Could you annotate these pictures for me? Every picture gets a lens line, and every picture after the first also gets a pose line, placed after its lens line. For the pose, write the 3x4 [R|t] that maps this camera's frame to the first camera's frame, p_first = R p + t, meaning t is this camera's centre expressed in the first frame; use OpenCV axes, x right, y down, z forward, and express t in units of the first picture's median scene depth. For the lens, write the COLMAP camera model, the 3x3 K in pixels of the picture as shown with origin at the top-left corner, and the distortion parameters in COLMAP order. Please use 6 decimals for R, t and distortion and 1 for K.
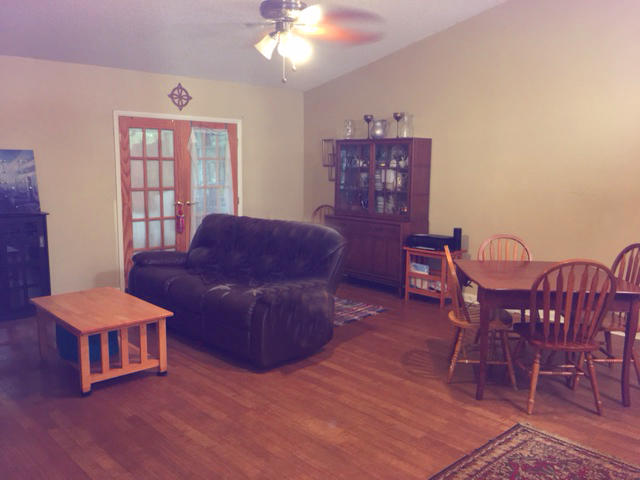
lens RADIAL K [[533.7, 0, 323.3], [0, 533.7, 241.1], [0, 0, 1]] dist [0.014679, -0.004511]
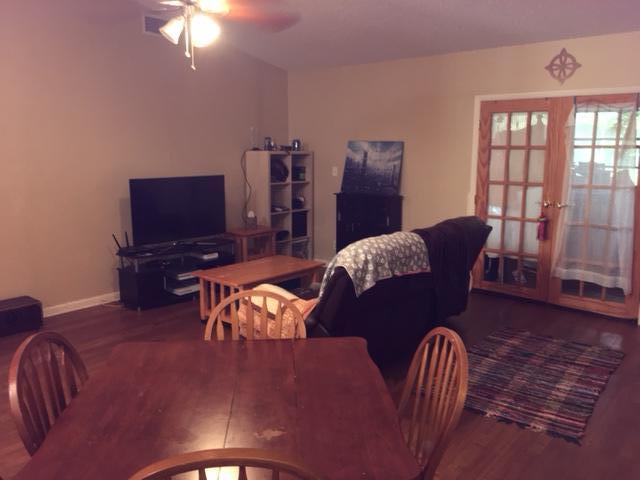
lens RADIAL K [[533.7, 0, 323.4], [0, 533.7, 239.7], [0, 0, 1]] dist [0.014679, -0.004511]
pose [[0.138761, 0.157690, -0.977691, 0.483920], [-0.148951, 0.979334, 0.136815, -0.080519], [0.979060, 0.126643, 0.159382, 0.577189]]
